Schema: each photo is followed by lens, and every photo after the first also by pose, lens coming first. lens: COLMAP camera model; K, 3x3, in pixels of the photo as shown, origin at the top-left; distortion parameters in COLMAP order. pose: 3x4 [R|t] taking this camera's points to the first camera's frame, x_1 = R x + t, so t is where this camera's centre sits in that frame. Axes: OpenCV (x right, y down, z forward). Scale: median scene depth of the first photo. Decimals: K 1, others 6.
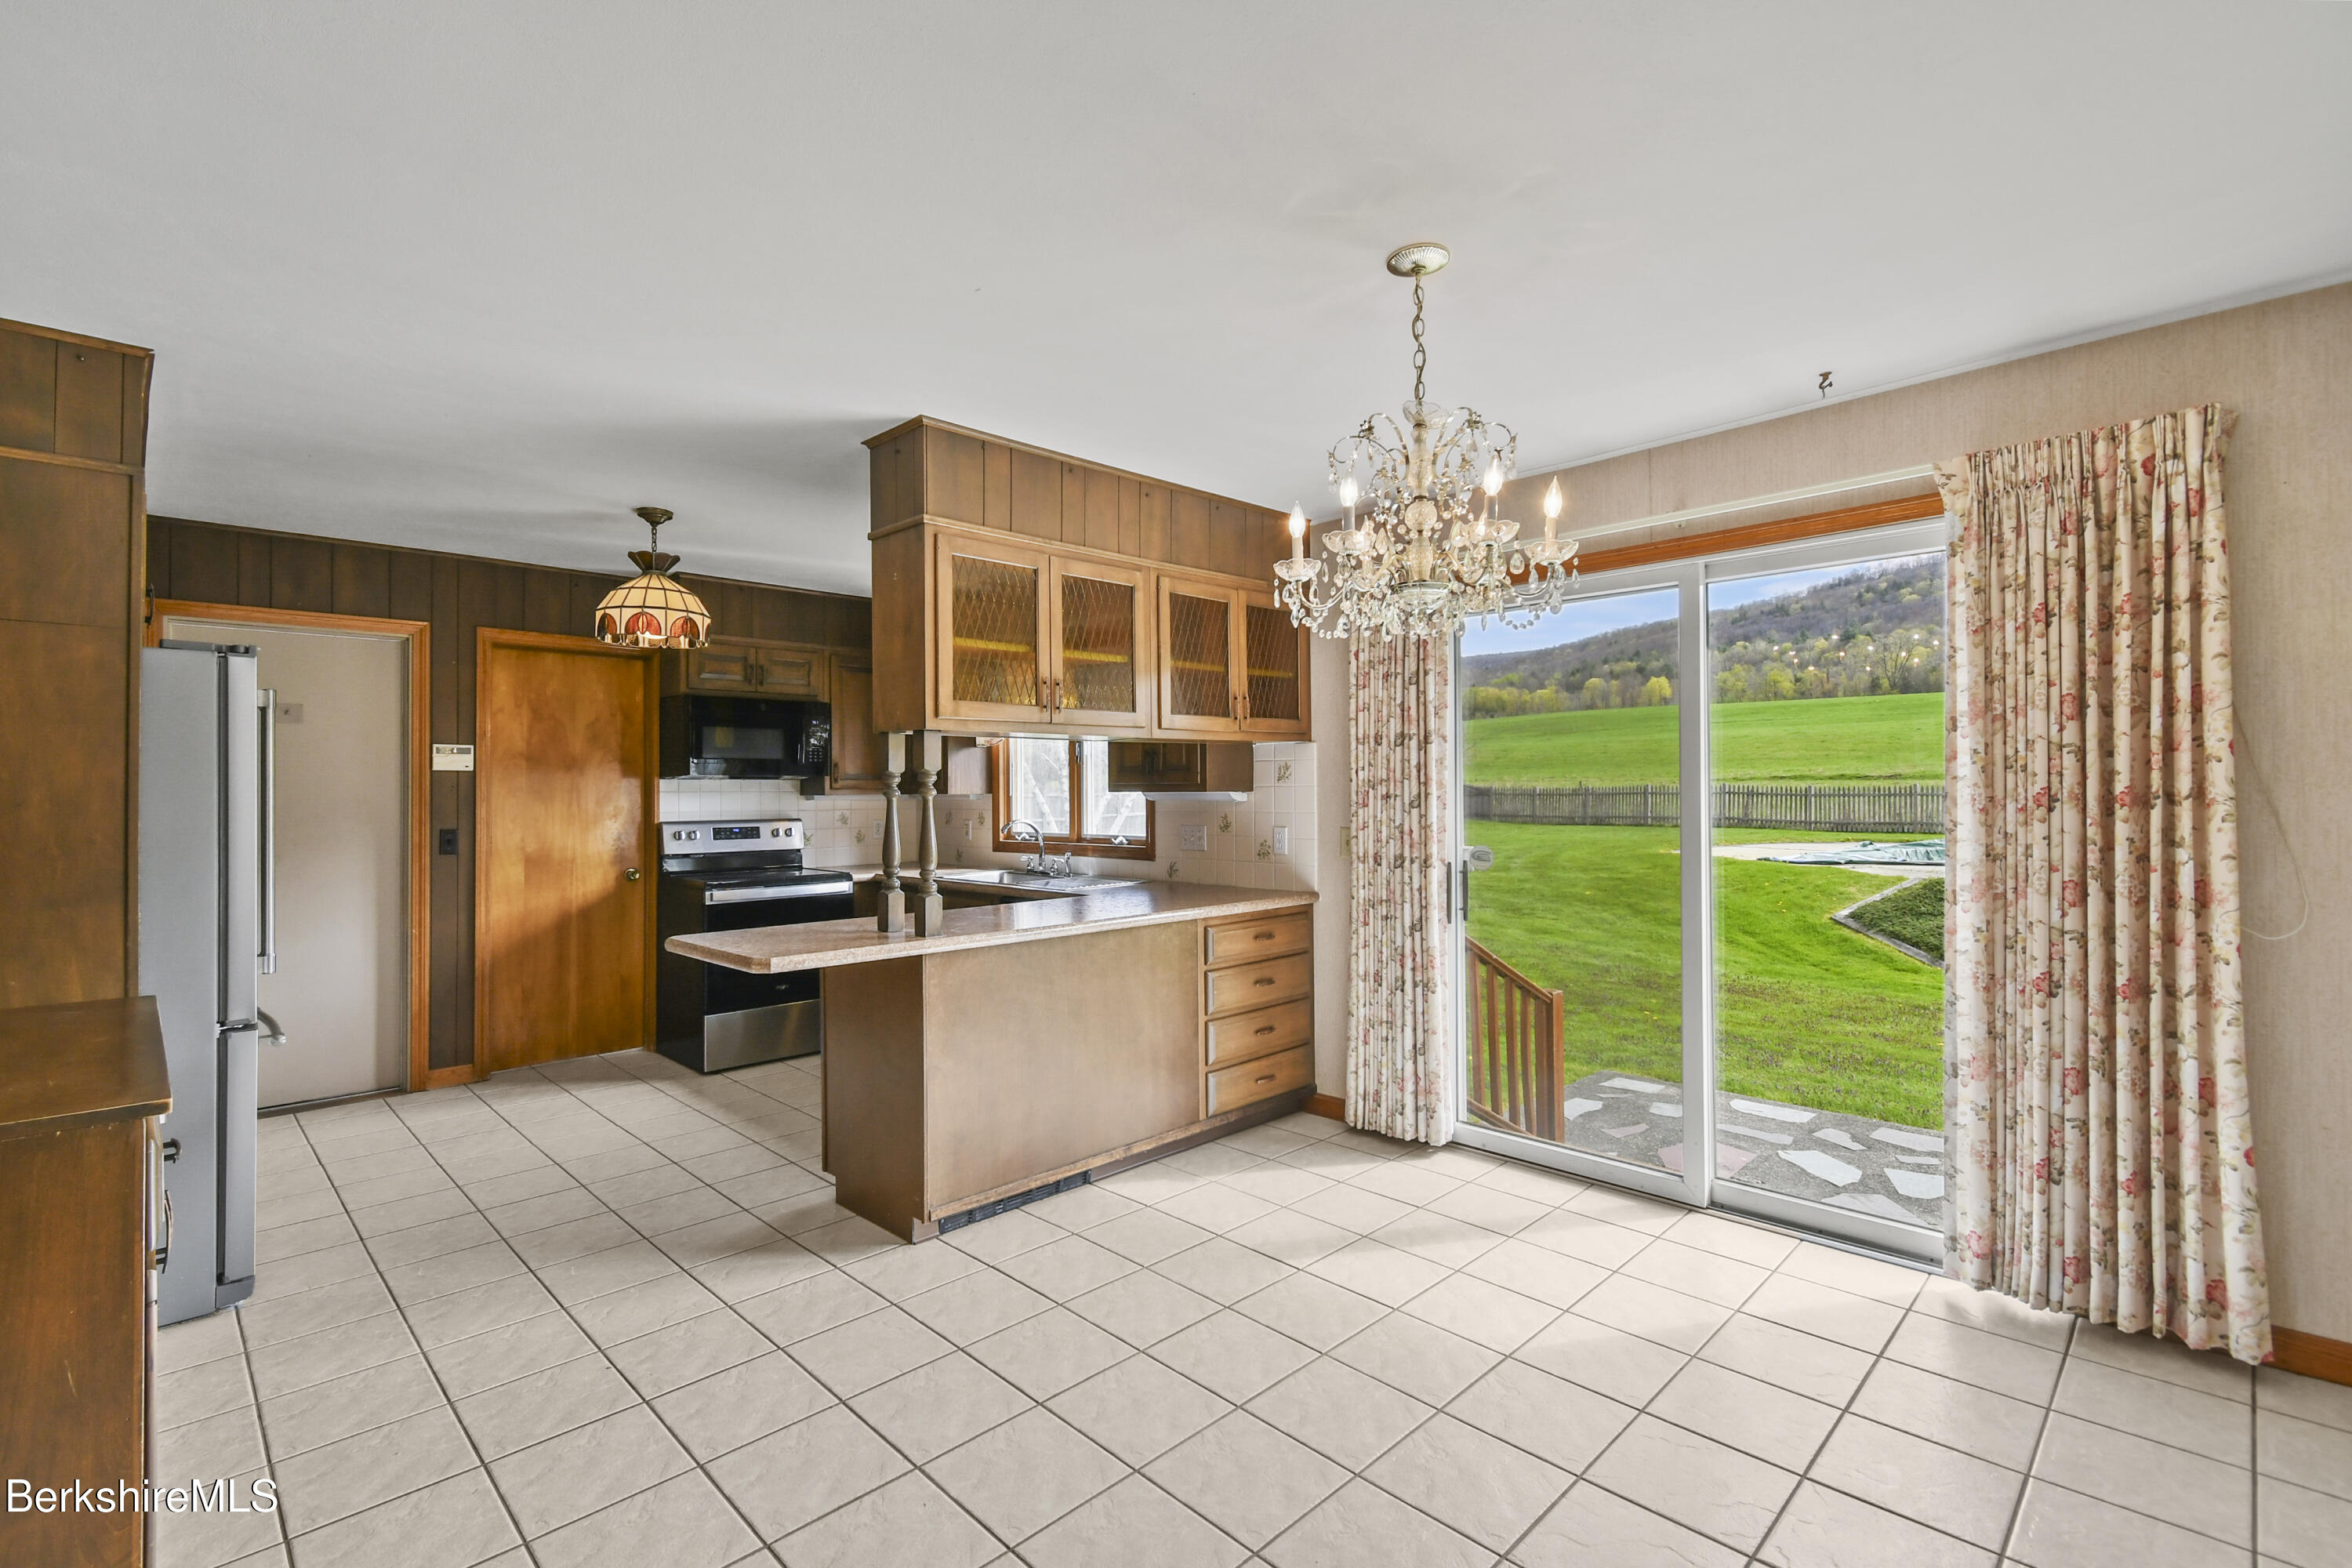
lens RADIAL K [[1061.9, 0, 1168.8], [0, 1061.9, 779.4], [0, 0, 1]] dist [0.000128, -0.000151]
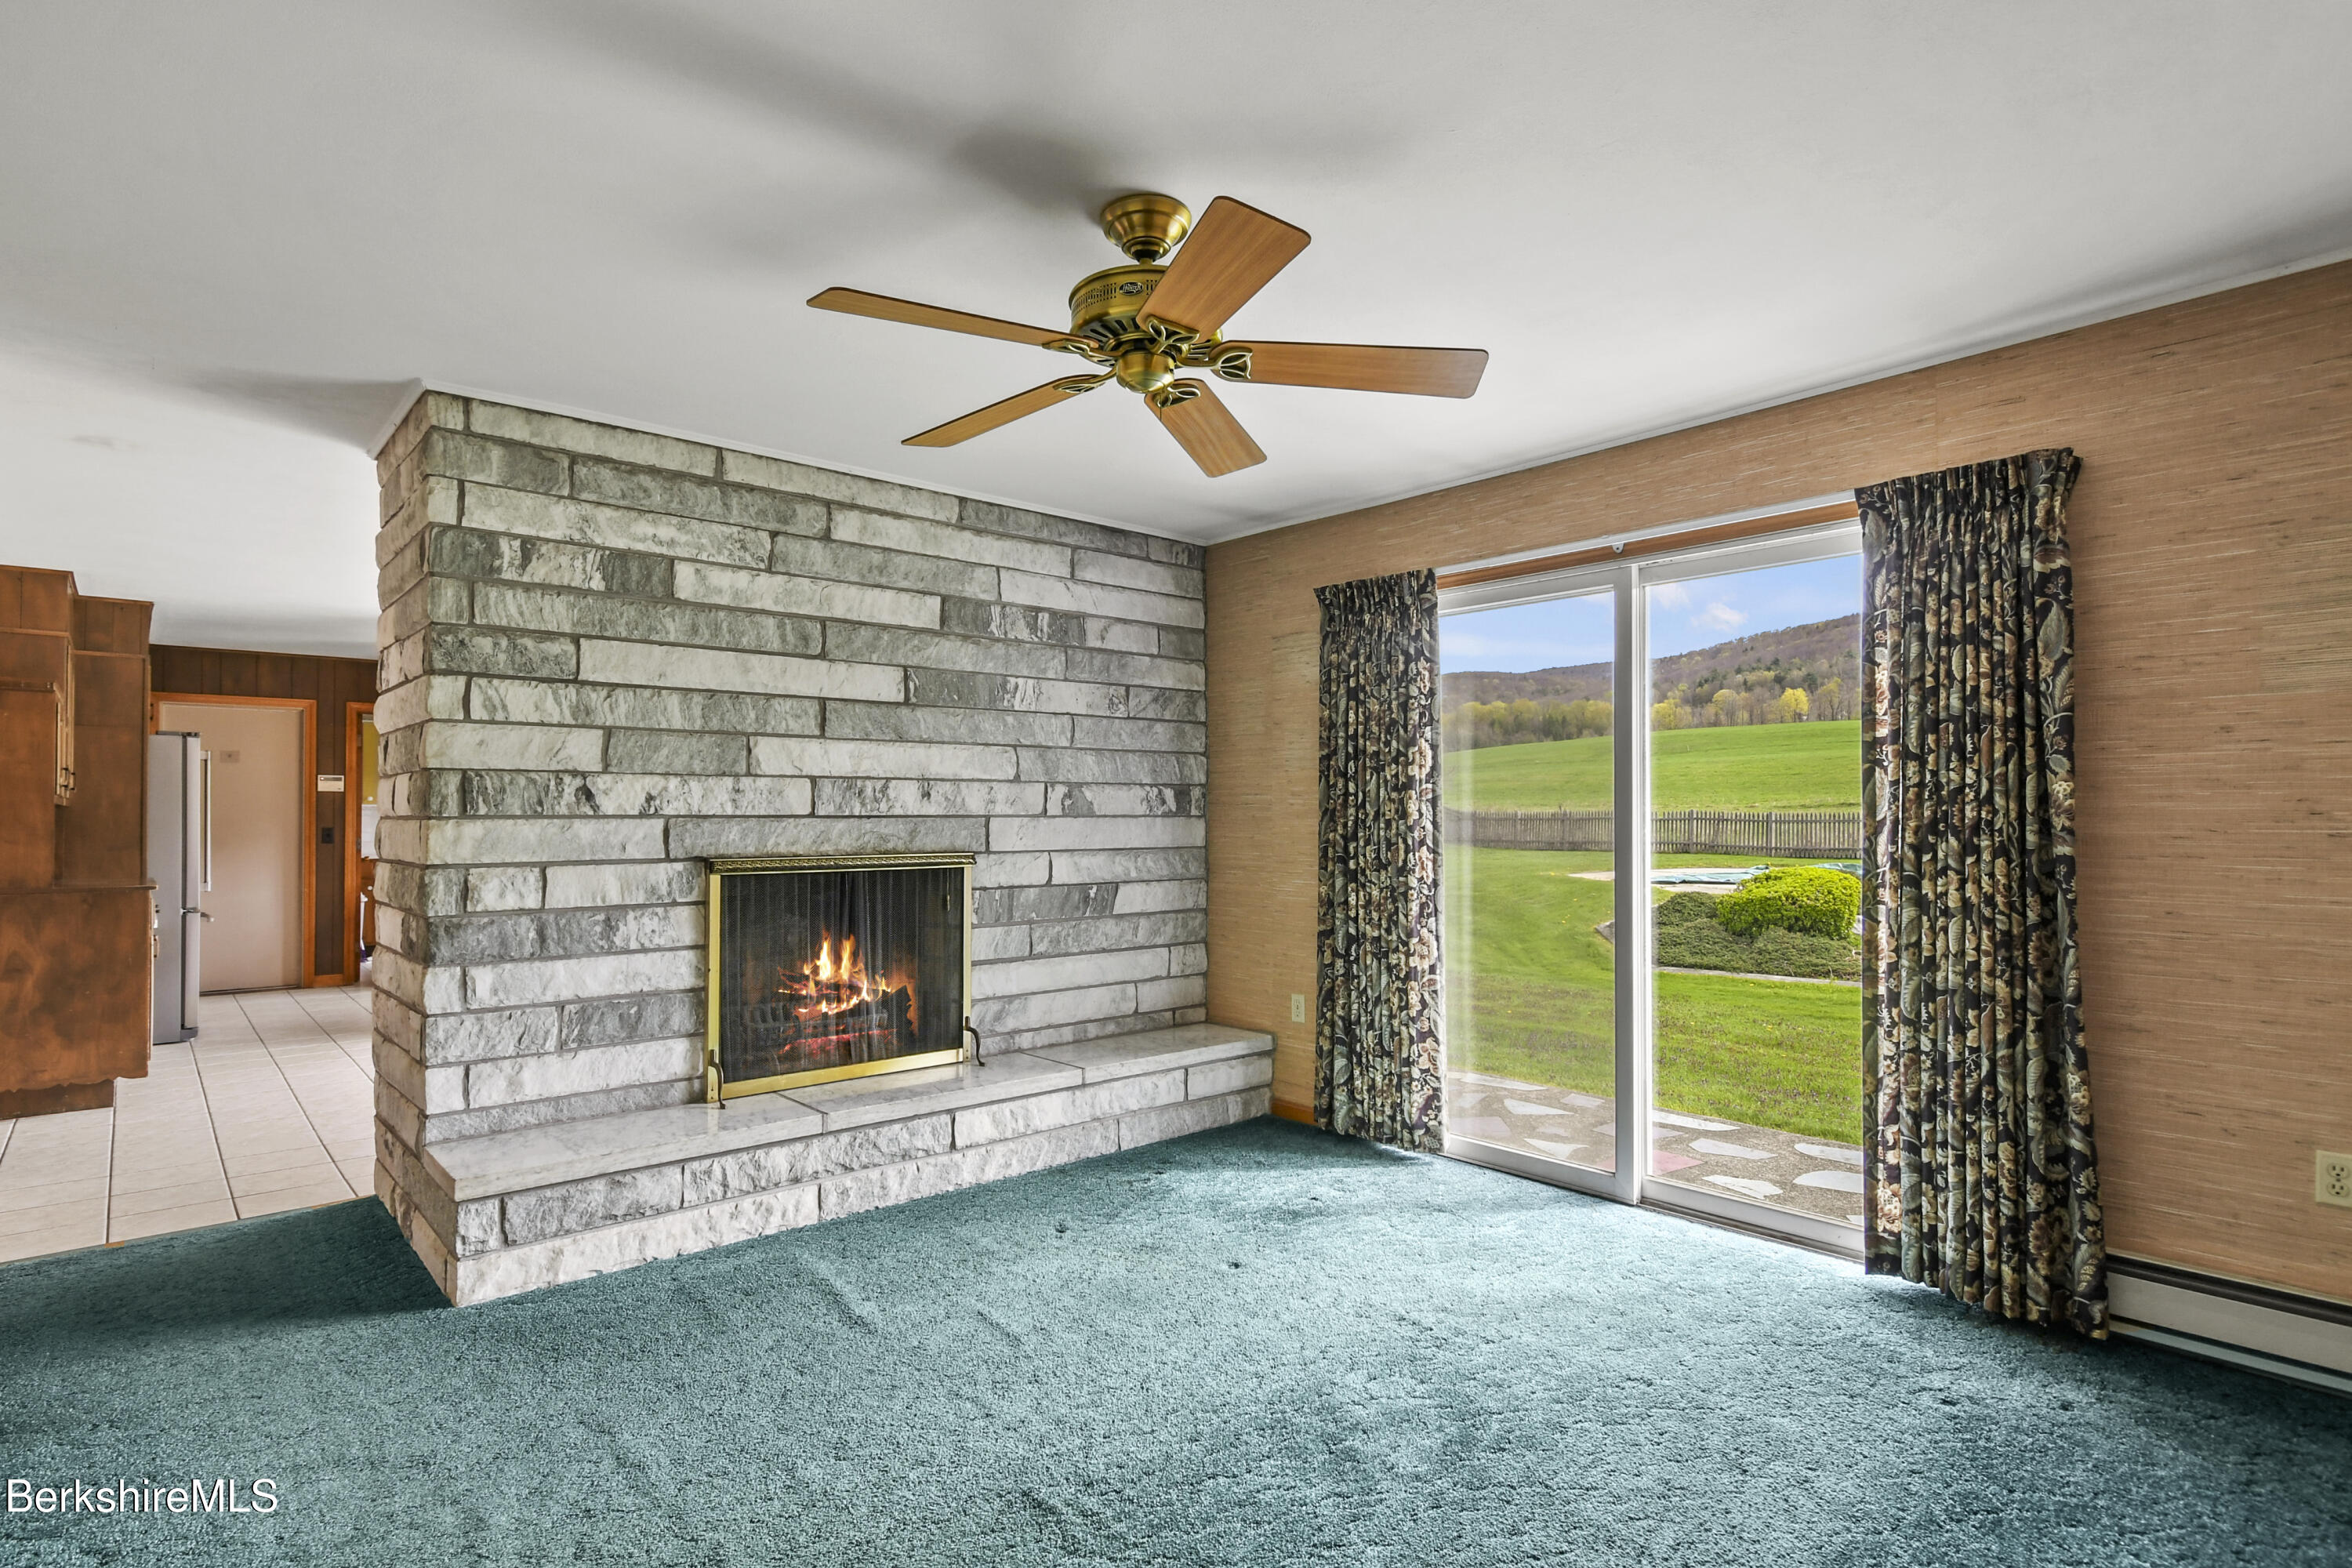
lens RADIAL K [[1187.2, 0, 1177.1], [0, 1187.2, 803.9], [0, 0, 1]] dist [0.001172, 0.000111]
pose [[0.998590, 0.004741, -0.052867, 0.113082], [-0.004705, 0.999989, 0.000797, 0.000578], [0.052871, -0.000547, 0.998601, -0.117809]]
